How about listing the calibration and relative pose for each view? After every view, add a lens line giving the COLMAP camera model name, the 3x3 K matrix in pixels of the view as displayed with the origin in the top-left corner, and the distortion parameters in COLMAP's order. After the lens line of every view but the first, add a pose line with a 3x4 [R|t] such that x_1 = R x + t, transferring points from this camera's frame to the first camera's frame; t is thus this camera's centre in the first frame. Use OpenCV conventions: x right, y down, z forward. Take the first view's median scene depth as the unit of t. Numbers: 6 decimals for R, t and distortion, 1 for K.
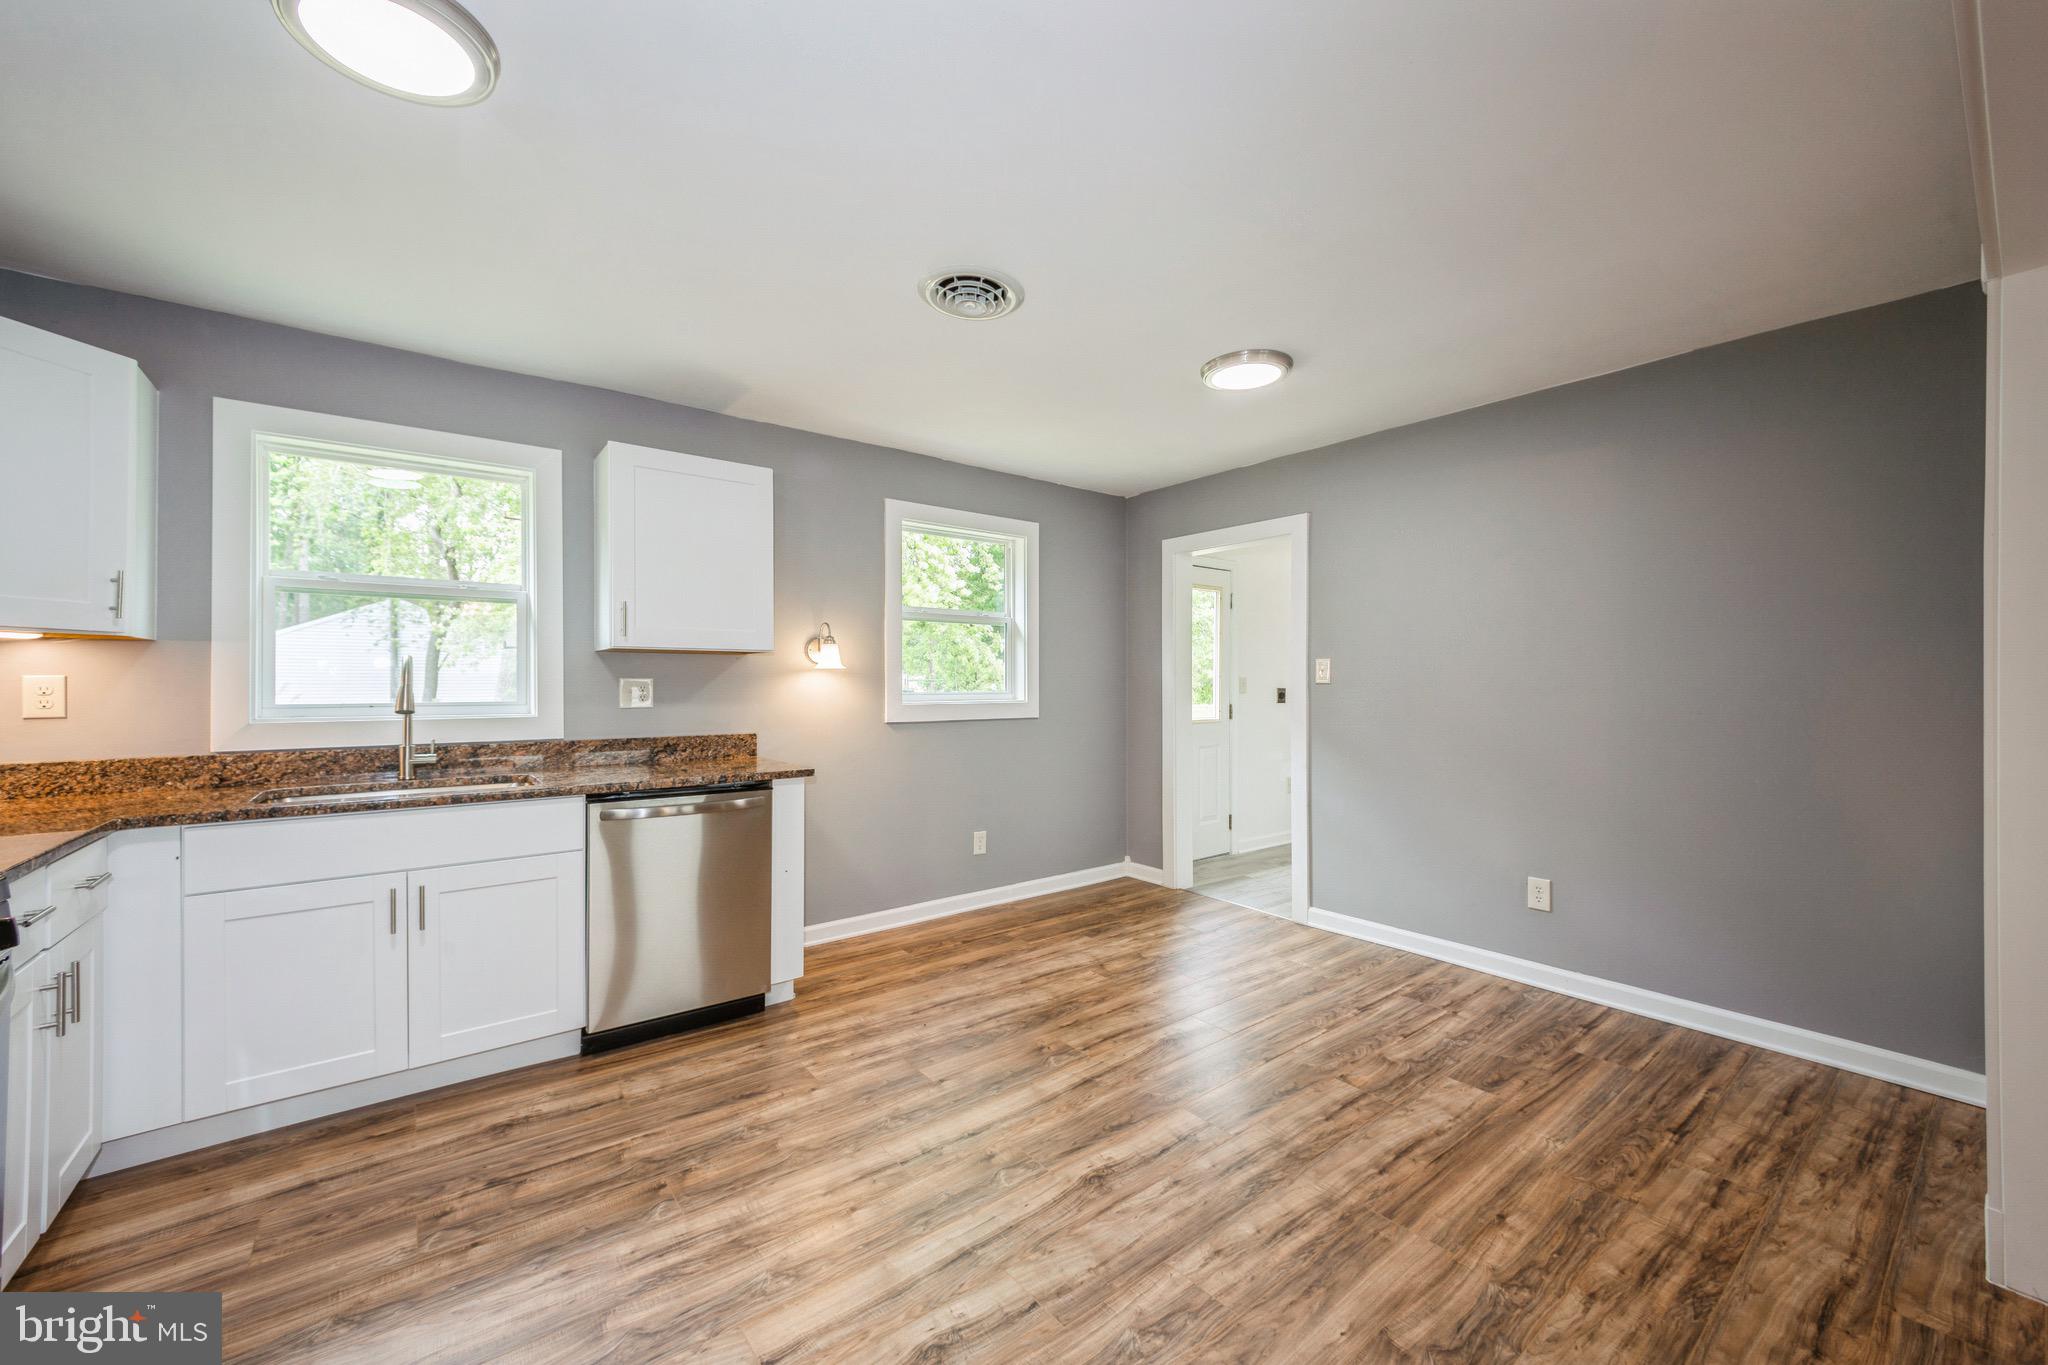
lens RADIAL K [[802.6, 0, 1024.0], [0, 802.6, 682.5], [0, 0, 1]] dist [0.041295, -0.011876]
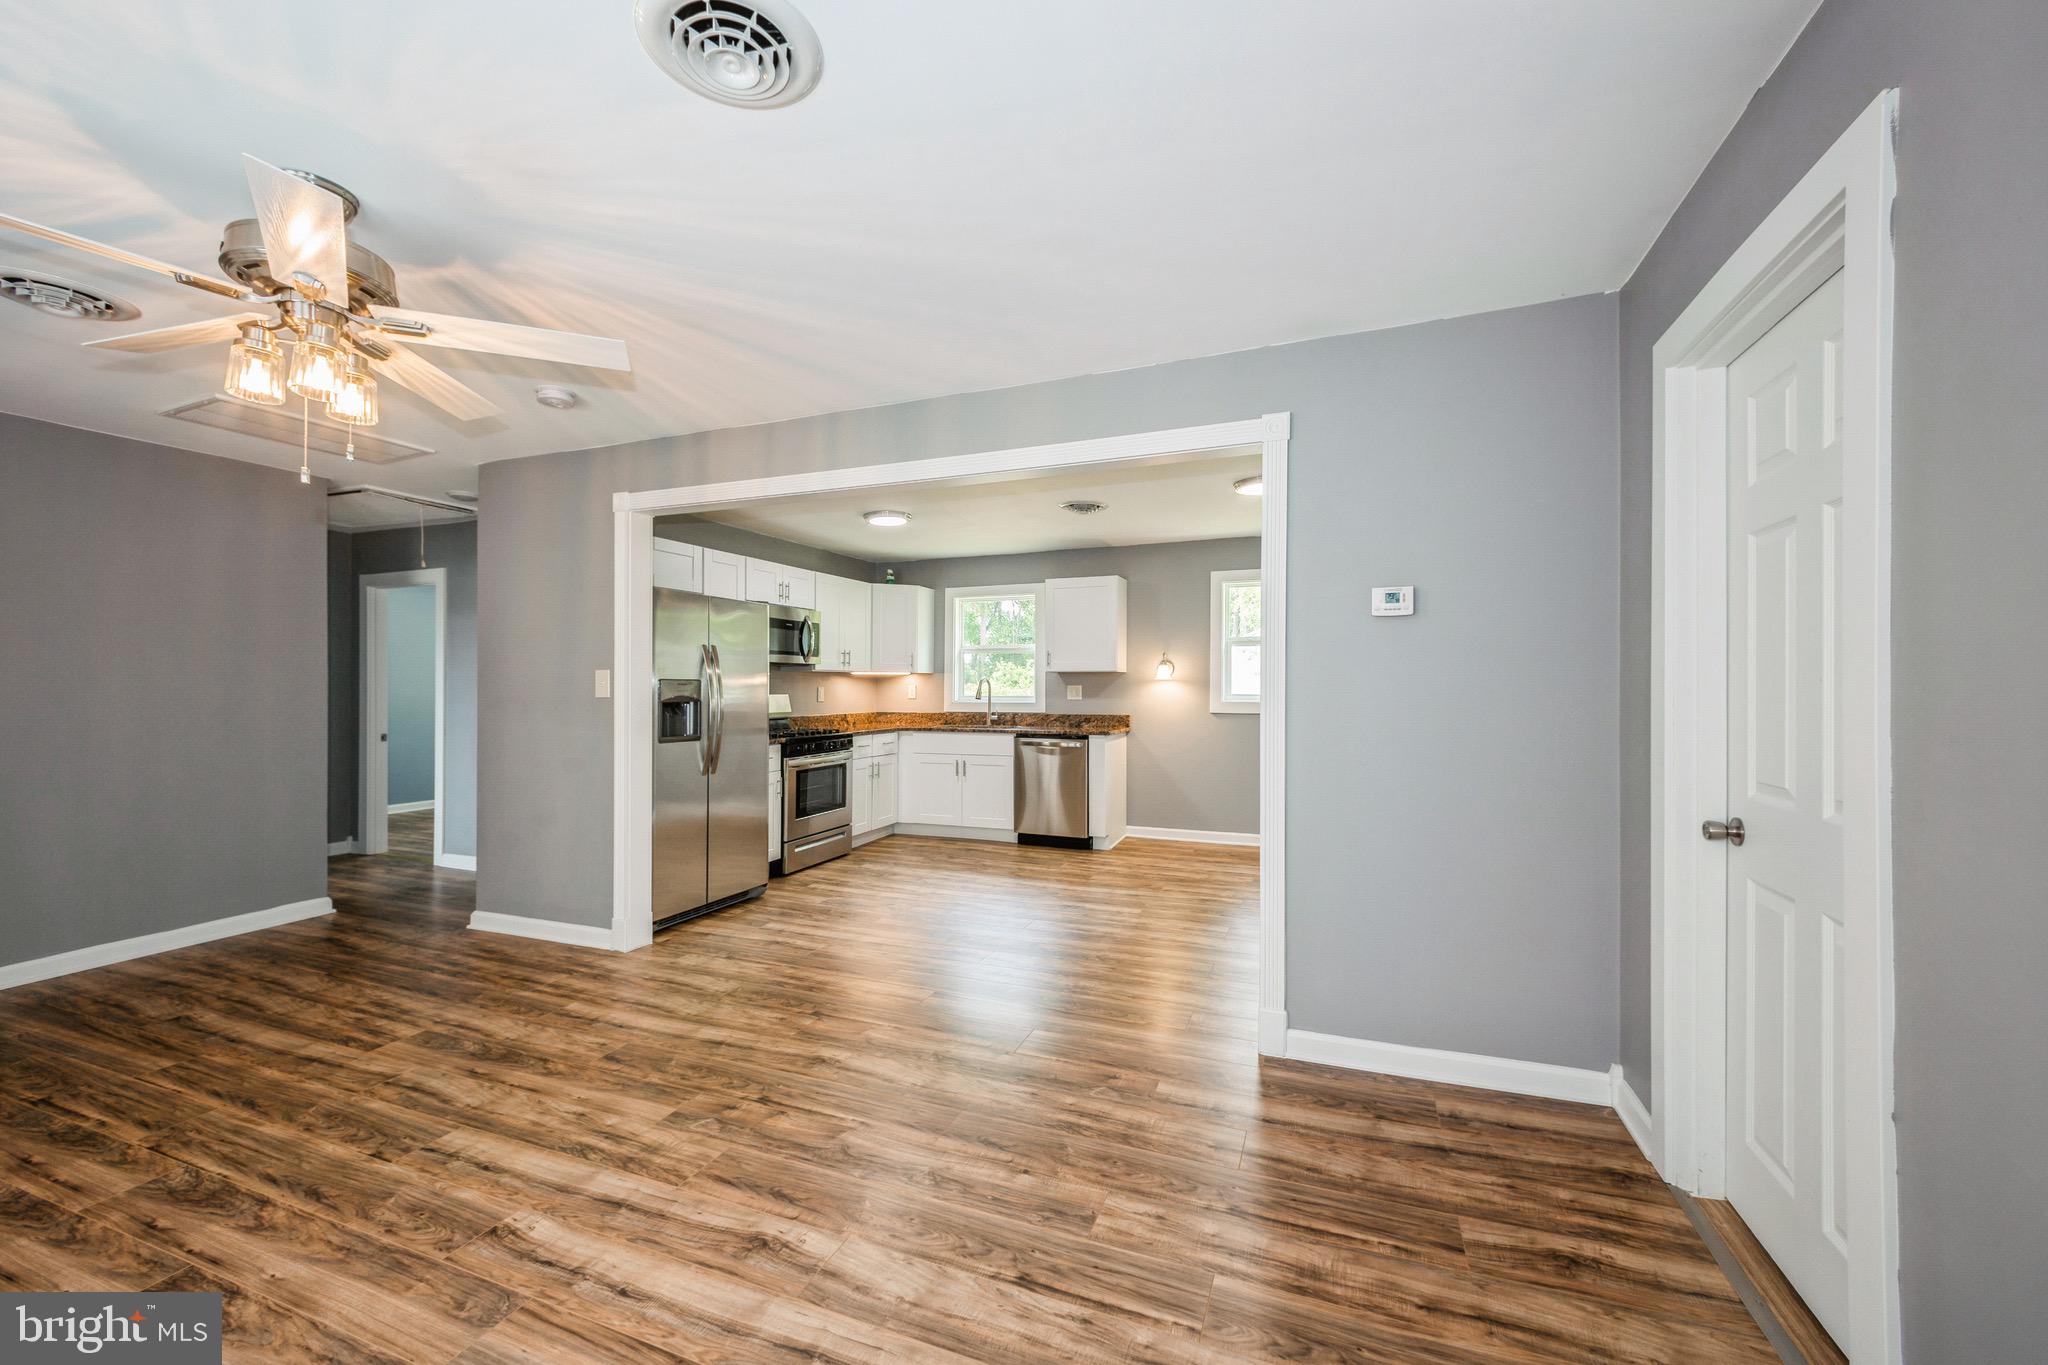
lens RADIAL K [[802.6, 0, 1024.0], [0, 802.6, 682.5], [0, 0, 1]] dist [0.041295, -0.011876]
pose [[0.499414, -0.004349, -0.866353, 1.322443], [0.004385, 0.999987, -0.002492, -0.009868], [0.866353, -0.002555, 0.499426, -0.155343]]
